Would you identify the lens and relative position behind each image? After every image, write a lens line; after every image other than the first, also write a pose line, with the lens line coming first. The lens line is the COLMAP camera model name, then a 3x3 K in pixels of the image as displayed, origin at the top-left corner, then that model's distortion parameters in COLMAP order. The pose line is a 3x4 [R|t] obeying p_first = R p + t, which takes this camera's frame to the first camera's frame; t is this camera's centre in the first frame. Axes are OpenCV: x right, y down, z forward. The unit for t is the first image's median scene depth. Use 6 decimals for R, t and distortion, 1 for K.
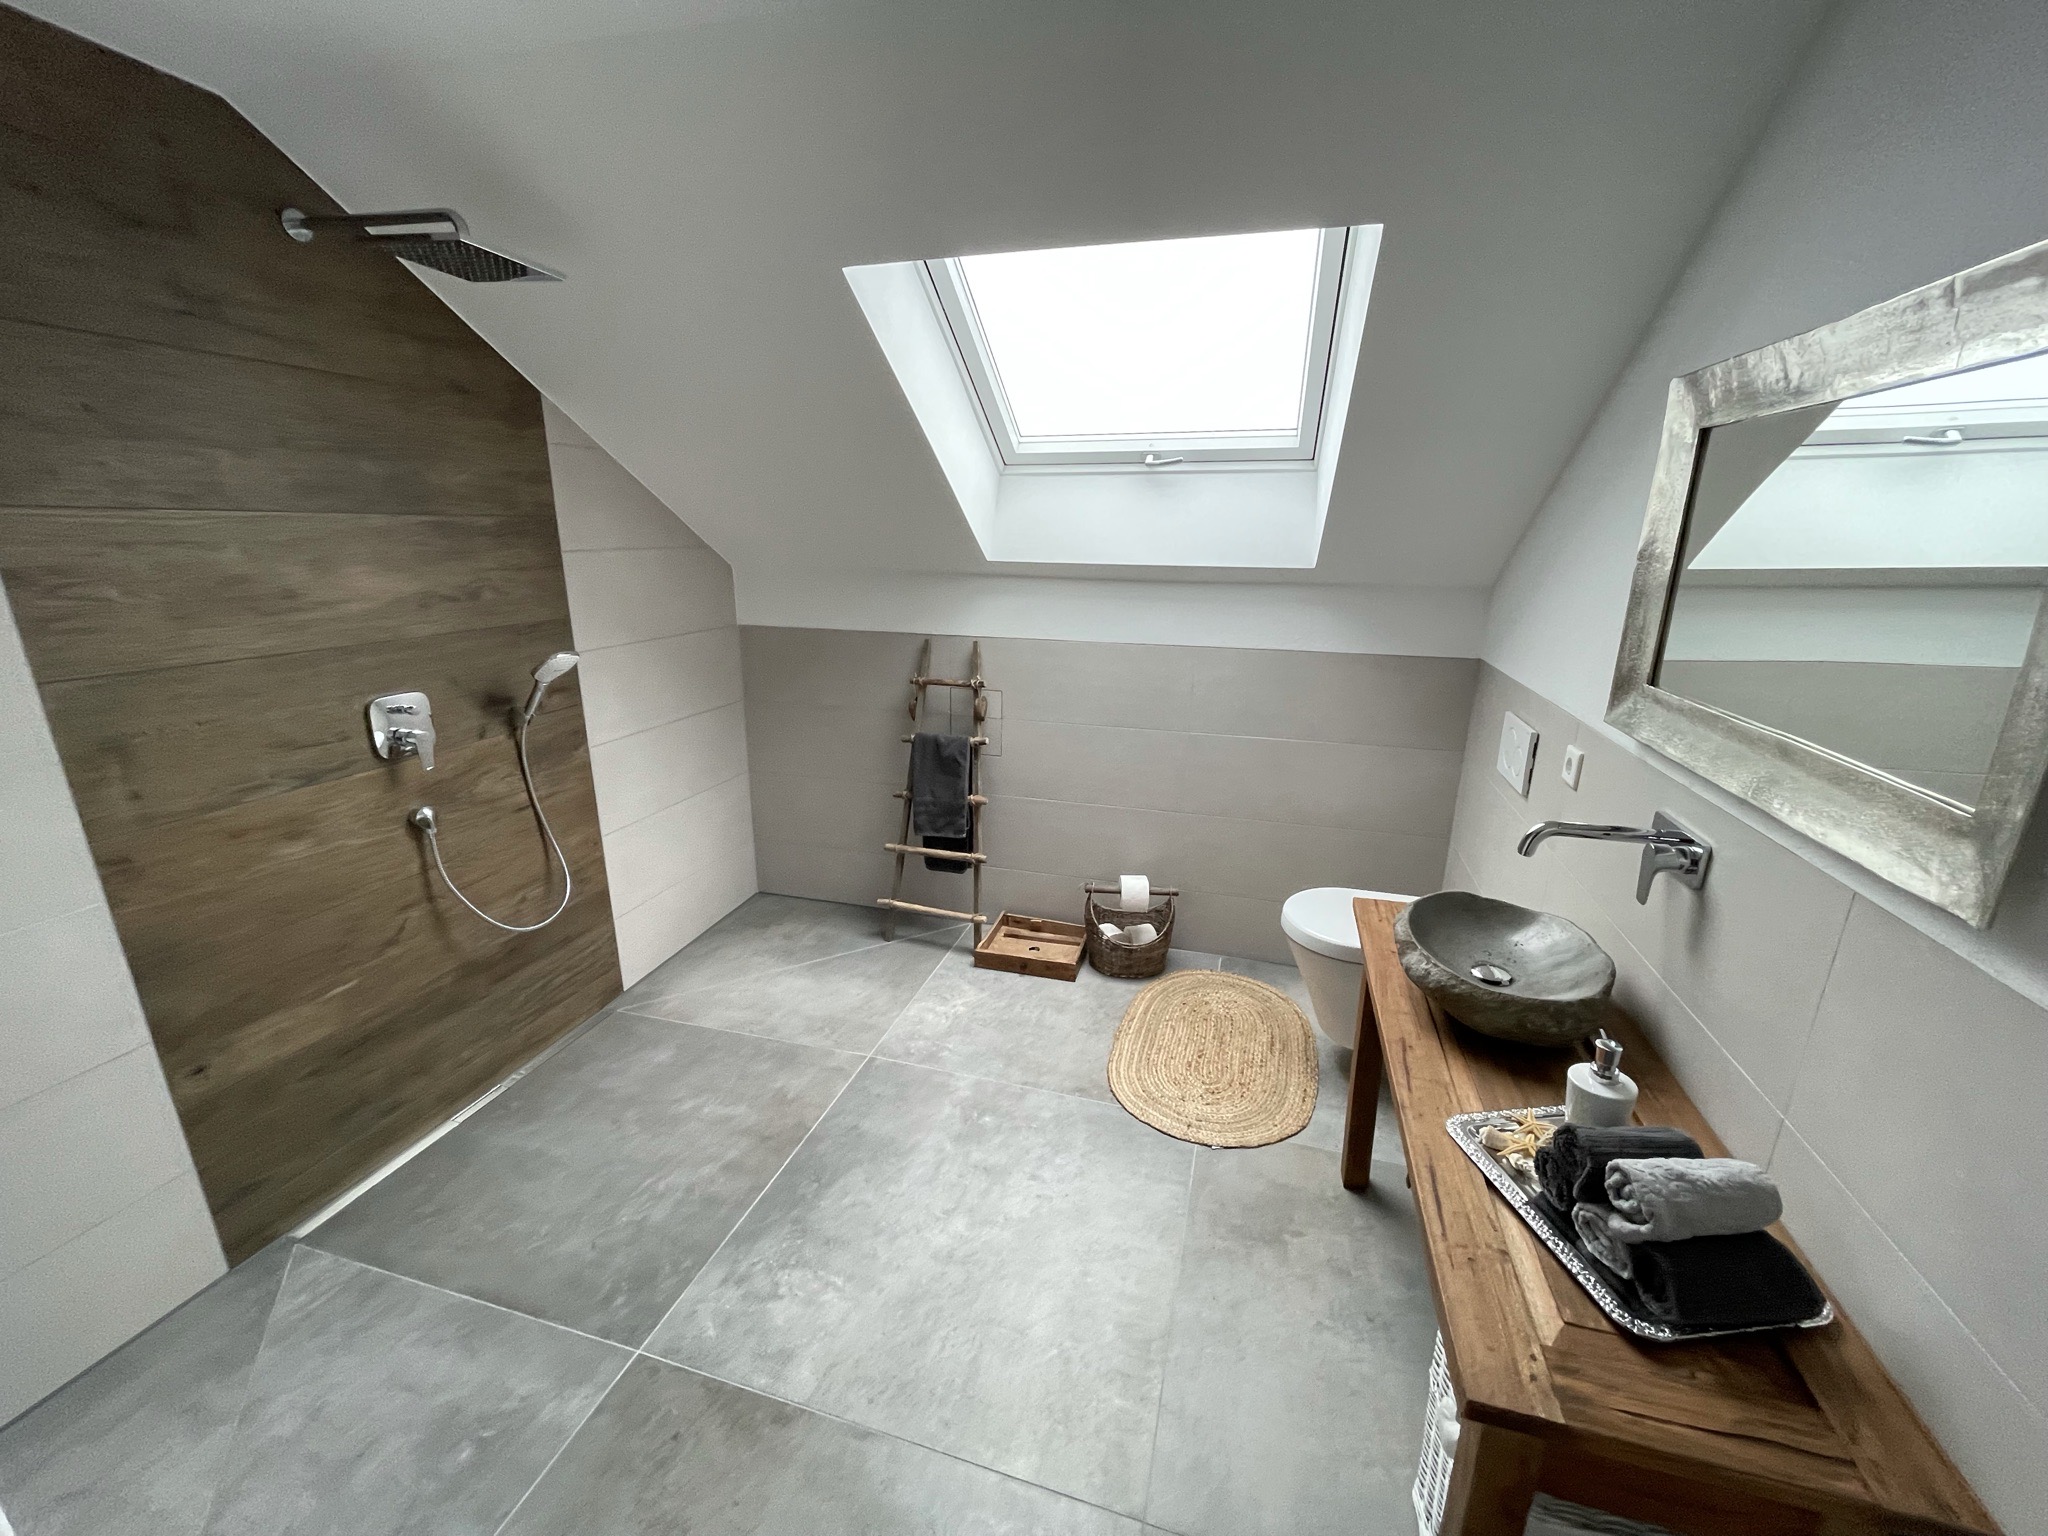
lens RADIAL K [[827.7, 0, 1017.5], [0, 827.7, 773.8], [0, 0, 1]] dist [-0.000150, 0.000763]
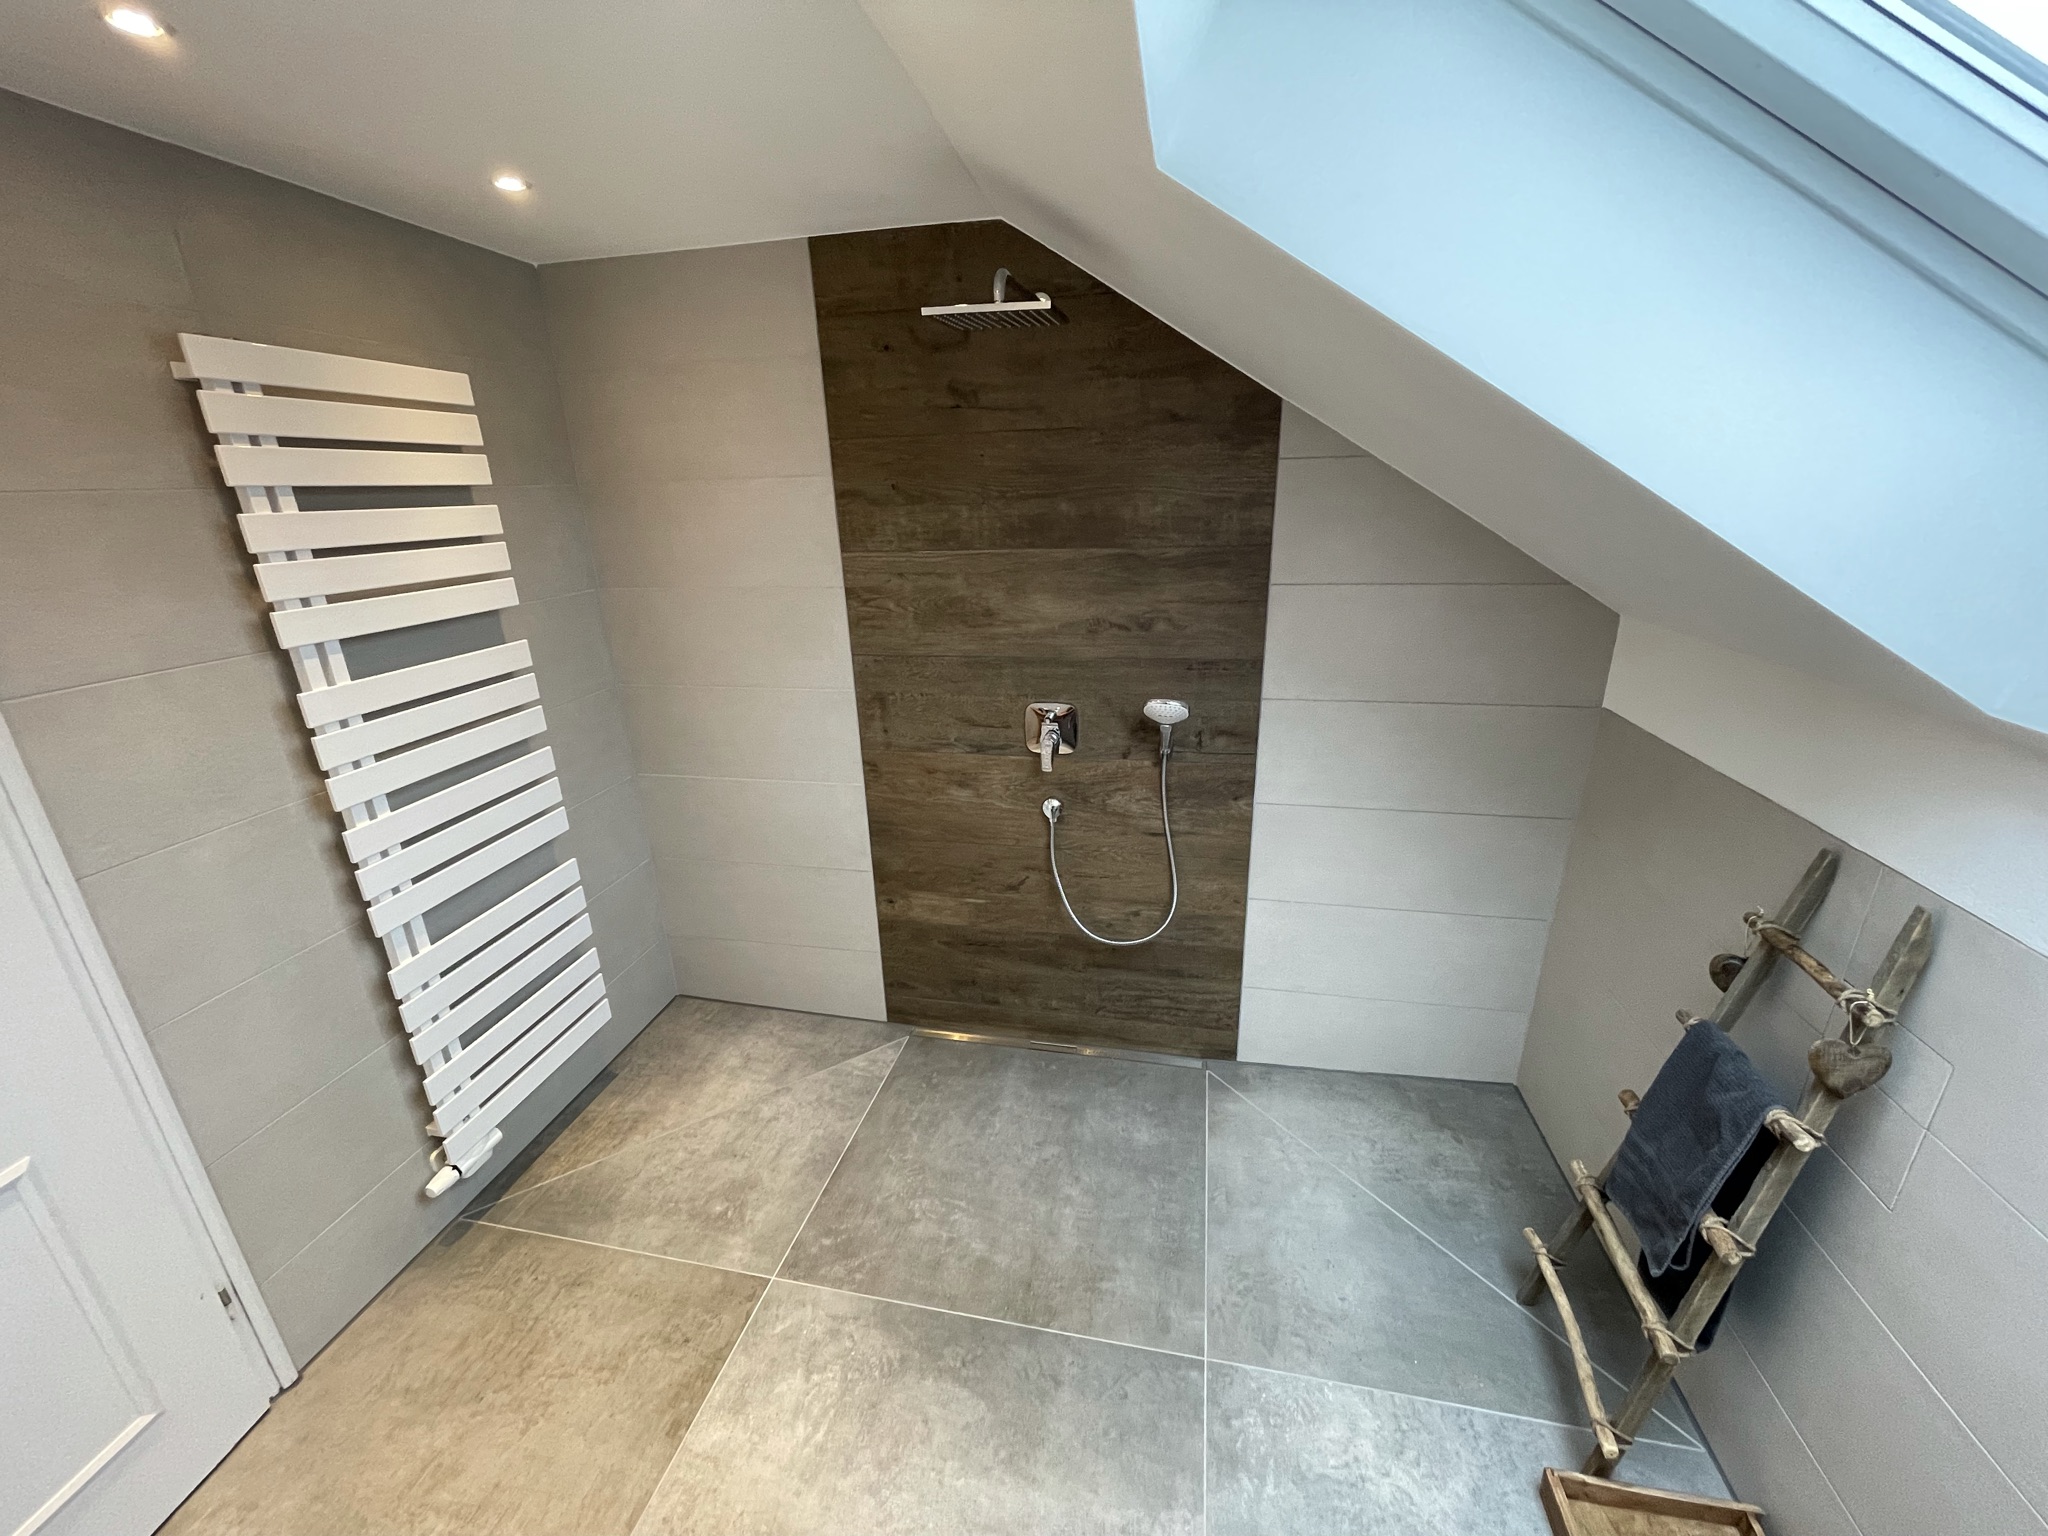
lens RADIAL K [[827.3, 0, 1013.0], [0, 827.3, 771.3], [0, 0, 1]] dist [0.021927, -0.011150]
pose [[0.075874, 0.320322, -0.944265, 0.363421], [-0.251083, 0.922618, 0.292803, -0.322056], [0.964987, 0.214873, 0.150430, 0.764435]]
